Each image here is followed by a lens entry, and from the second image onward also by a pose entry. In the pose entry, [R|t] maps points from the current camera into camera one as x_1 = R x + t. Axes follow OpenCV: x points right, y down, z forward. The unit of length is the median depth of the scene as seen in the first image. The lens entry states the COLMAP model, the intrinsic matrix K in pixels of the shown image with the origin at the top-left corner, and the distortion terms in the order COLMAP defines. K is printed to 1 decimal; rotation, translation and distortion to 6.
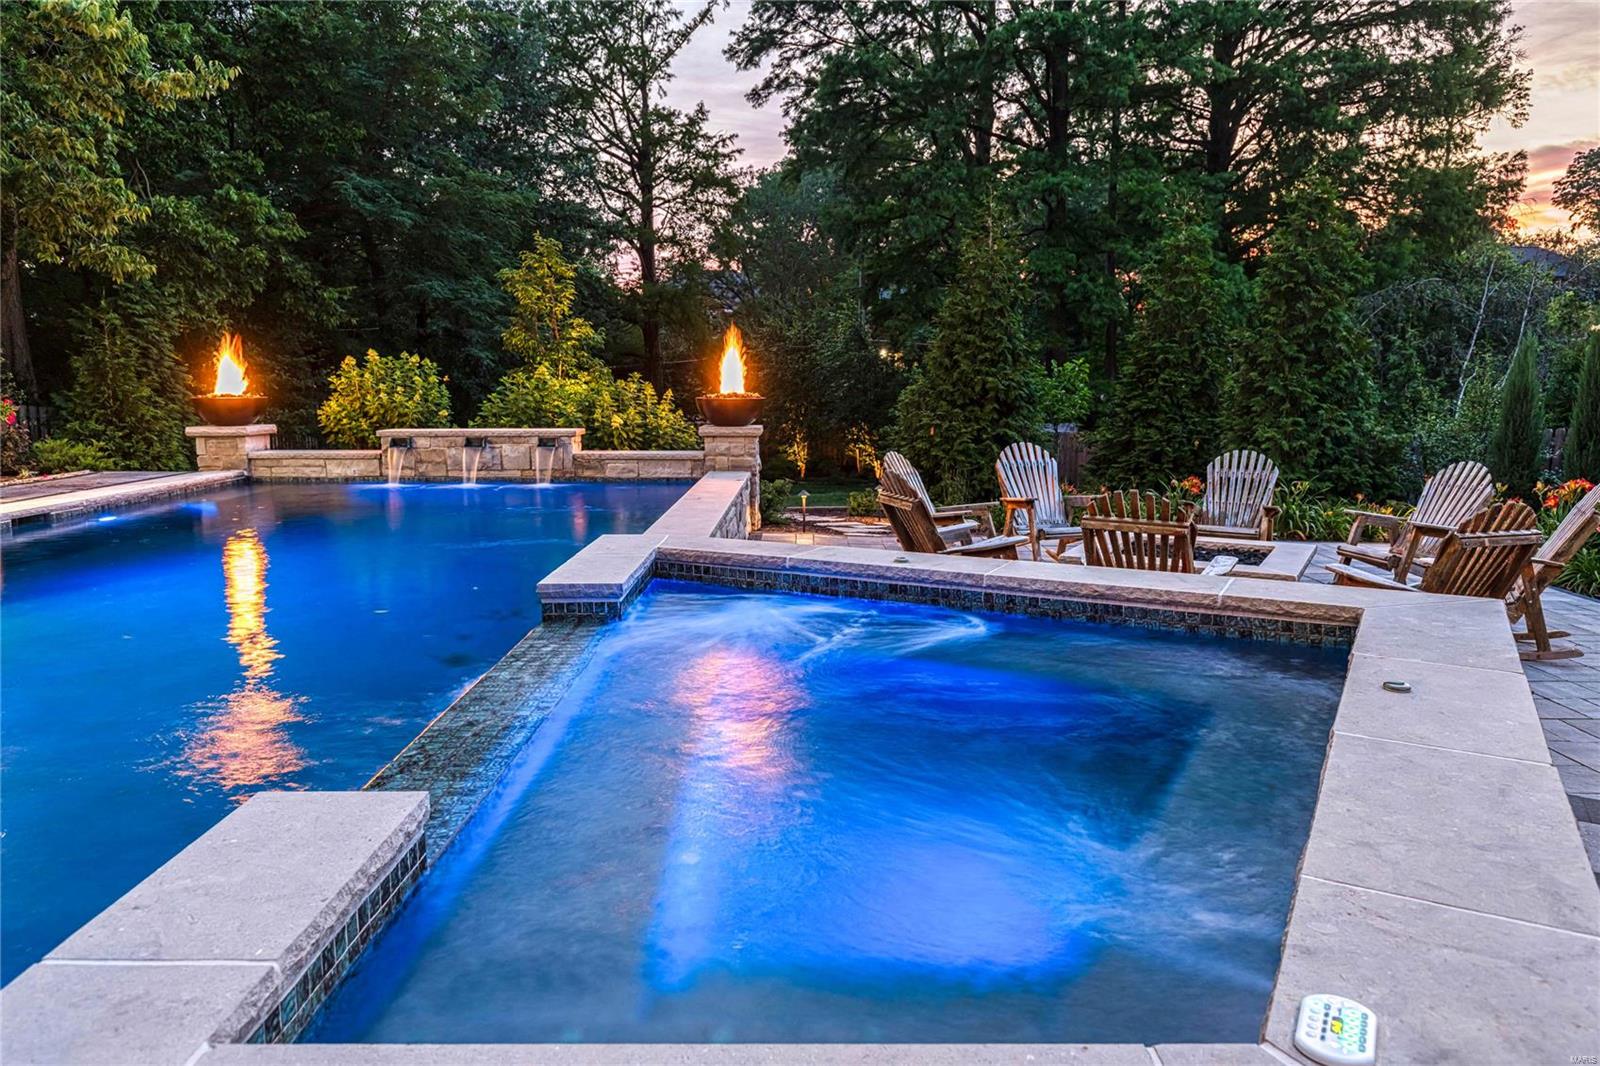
lens RADIAL K [[1118.7, 0, 805.9], [0, 1118.7, 535.0], [0, 0, 1]] dist [0.001483, -0.004178]
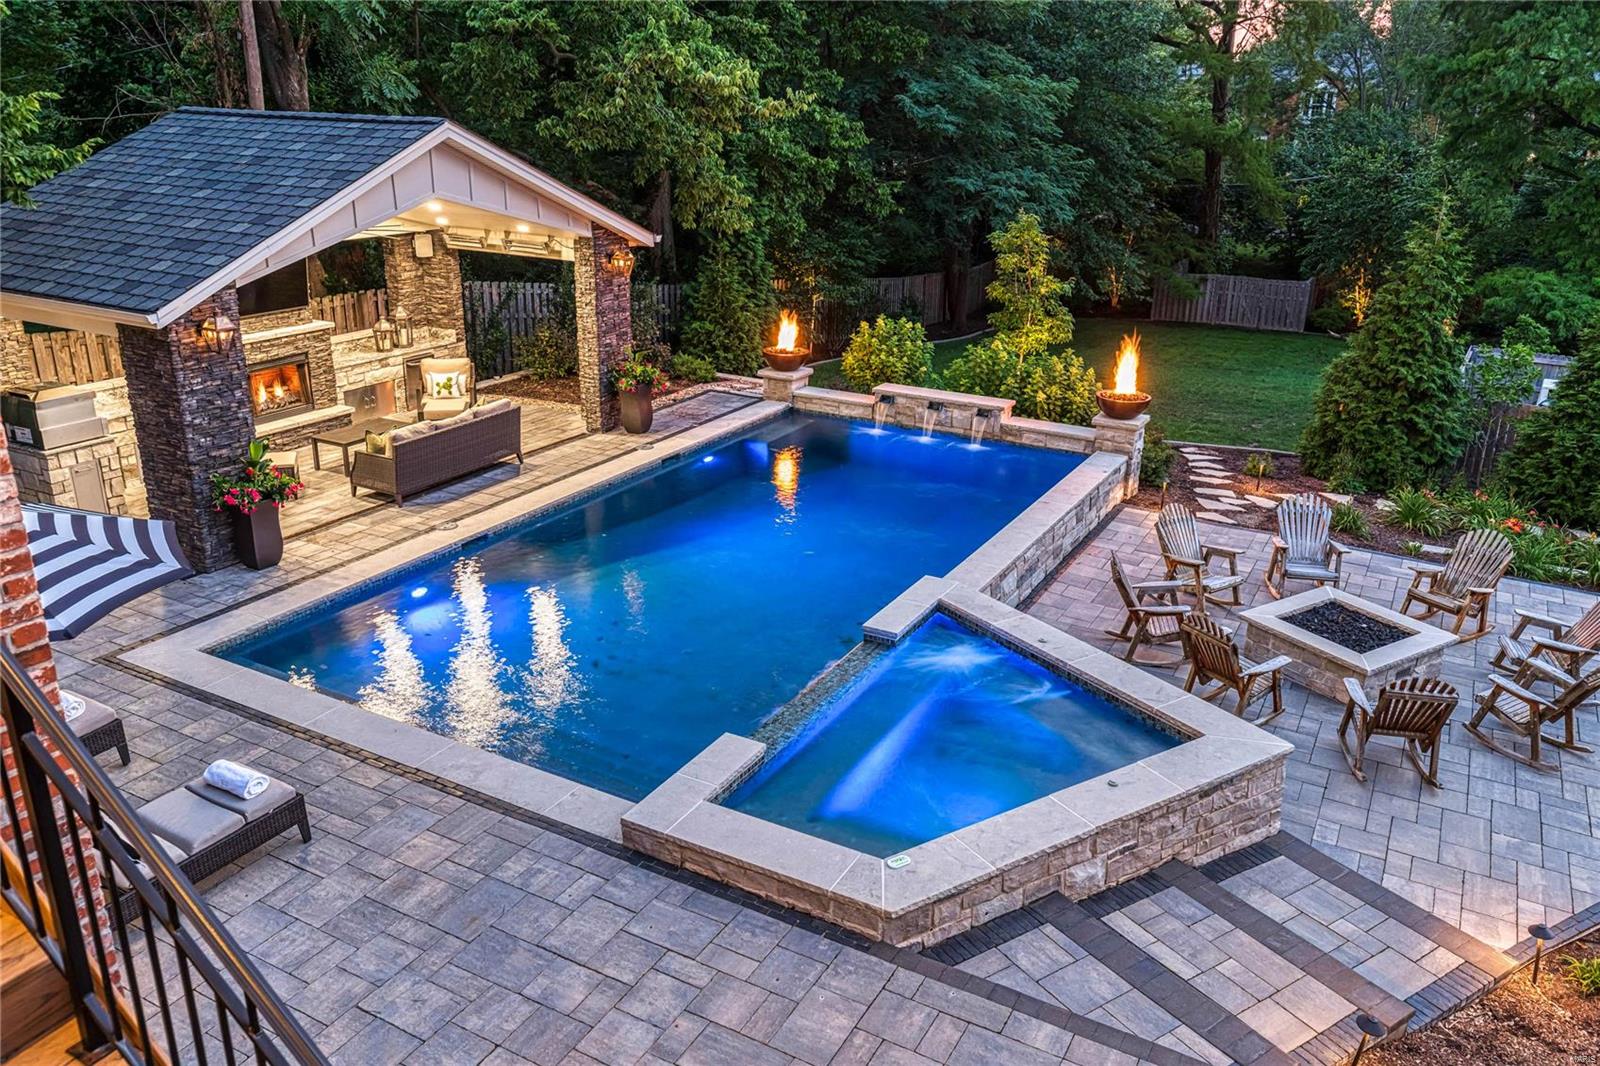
lens RADIAL K [[1217.7, 0, 804.9], [0, 1217.7, 536.9], [0, 0, 1]] dist [0.000440, -0.003065]
pose [[0.879165, 0.181410, -0.440636, 0.236201], [-0.088838, 0.970886, 0.222461, -0.223053], [0.468163, -0.156435, 0.869685, -0.385260]]
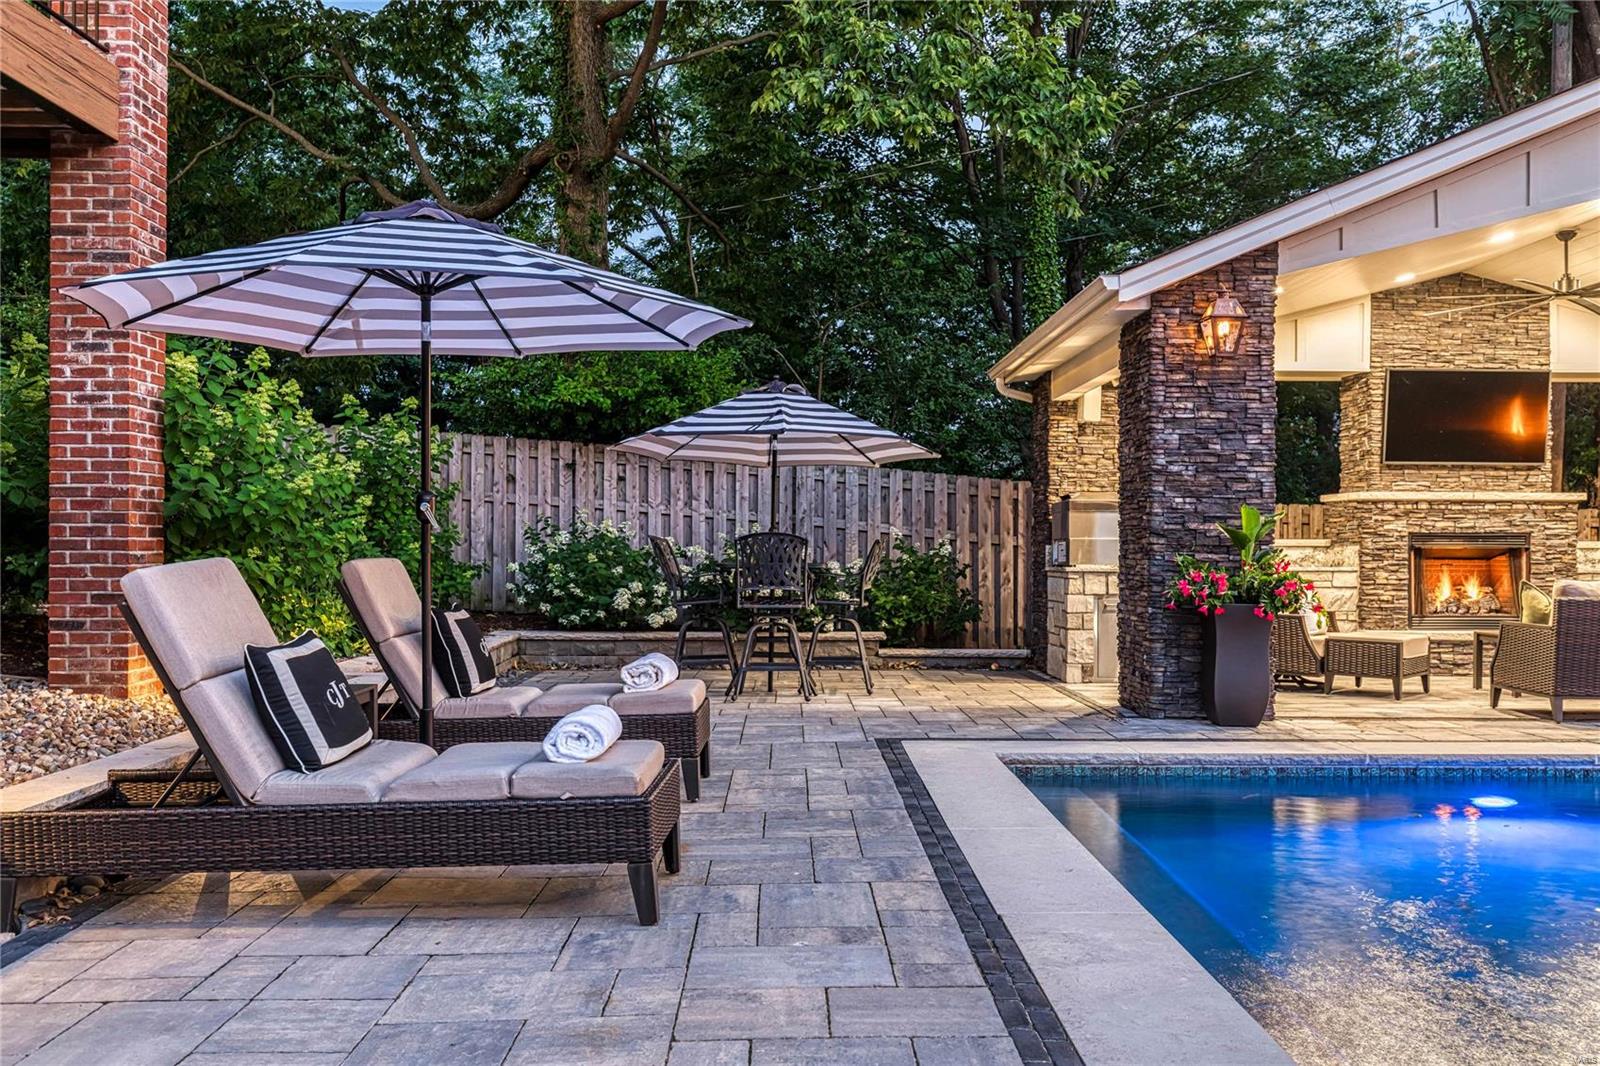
lens RADIAL K [[1389.0, 0, 800.6], [0, 1389.0, 538.3], [0, 0, 1]] dist [-0.003864, 0.001523]
pose [[0.021551, -0.002683, -0.999764, 0.079505], [-0.148995, 0.988821, -0.005866, -0.004339], [0.988603, 0.149086, 0.020910, 0.015632]]
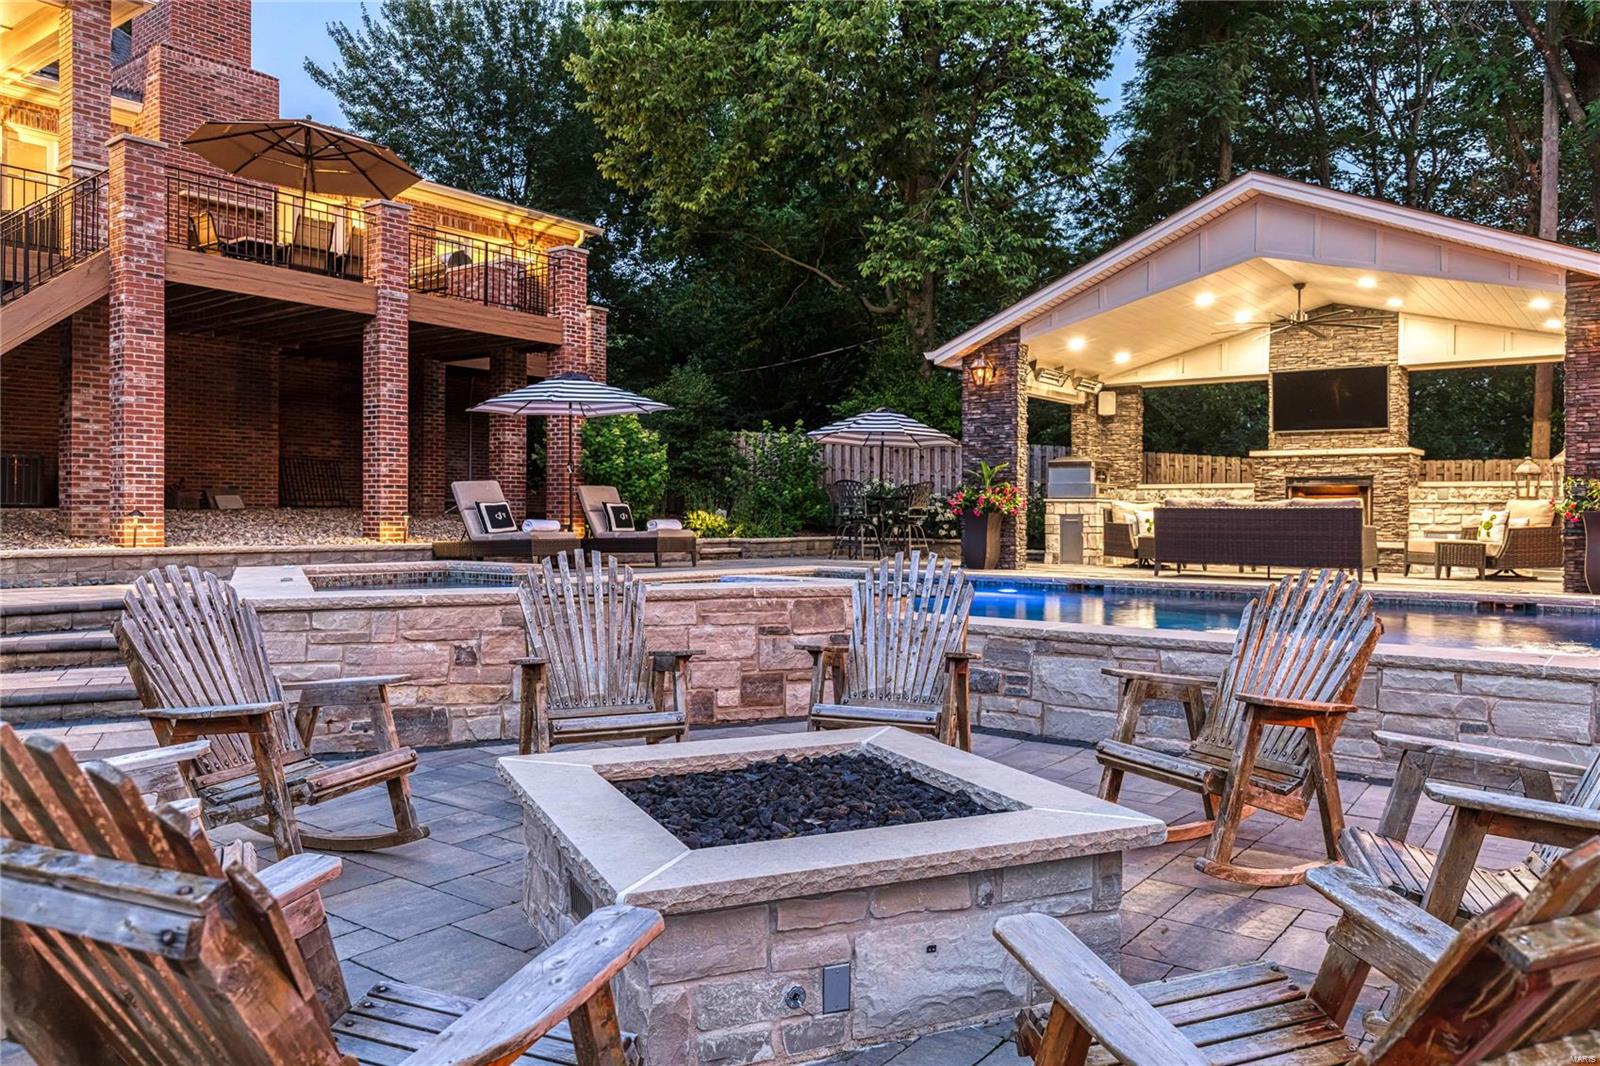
lens RADIAL K [[1169.4, 0, 804.0], [0, 1169.4, 527.6], [0, 0, 1]] dist [-0.000832, -0.001144]
pose [[-0.597764, 0.004162, -0.801661, 0.413183], [-0.123340, 0.987603, 0.097097, -0.075688], [0.792127, 0.156918, -0.589840, 0.735323]]
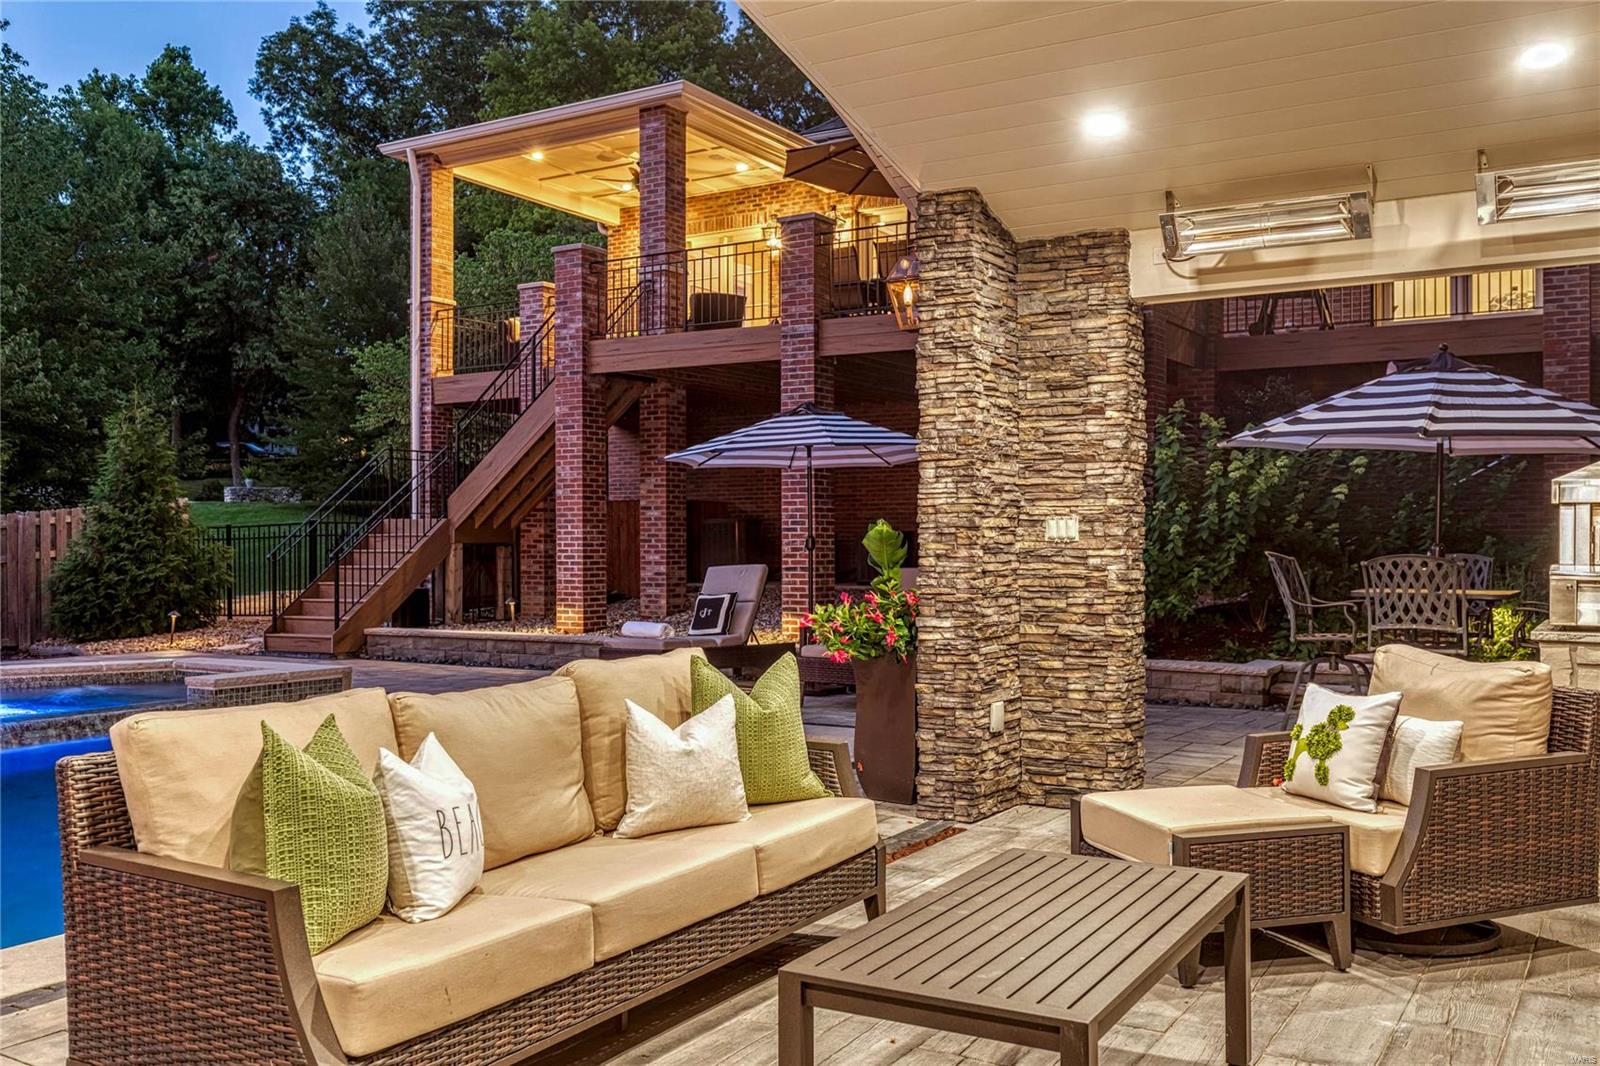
lens RADIAL K [[1389.3, 0, 800.0], [0, 1389.3, 533.0], [0, 0, 1]] dist [0.000070, 0.002809]
pose [[-0.865561, 0.007304, 0.500750, -0.762452], [0.076313, 0.990140, 0.117468, -0.108627], [-0.494955, 0.139889, -0.857584, 0.666585]]
